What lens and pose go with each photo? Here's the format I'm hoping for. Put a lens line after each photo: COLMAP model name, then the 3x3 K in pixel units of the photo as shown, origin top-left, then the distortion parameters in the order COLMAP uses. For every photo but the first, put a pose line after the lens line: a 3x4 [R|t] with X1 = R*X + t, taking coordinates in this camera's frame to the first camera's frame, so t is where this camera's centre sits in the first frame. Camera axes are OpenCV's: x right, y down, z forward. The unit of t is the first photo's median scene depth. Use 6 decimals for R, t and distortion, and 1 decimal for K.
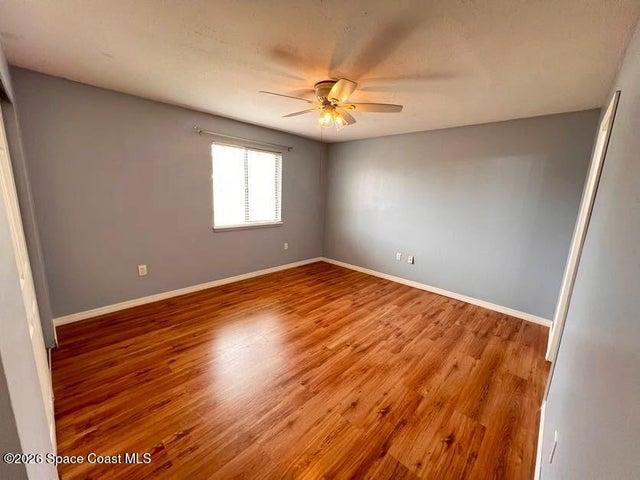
lens RADIAL K [[254.4, 0, 320.0], [0, 254.4, 240.0], [0, 0, 1]] dist [0.000538, 0.000157]
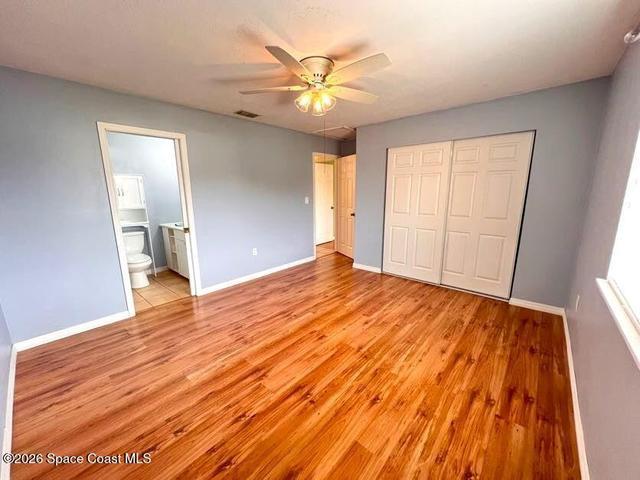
lens RADIAL K [[256.0, 0, 313.5], [0, 256.0, 241.3], [0, 0, 1]] dist [-0.000482, -0.000021]
pose [[-0.999473, -0.028892, -0.014781, 0.041145], [-0.032333, 0.925660, 0.376973, -0.279389], [0.002791, 0.377252, -0.926106, 1.587186]]
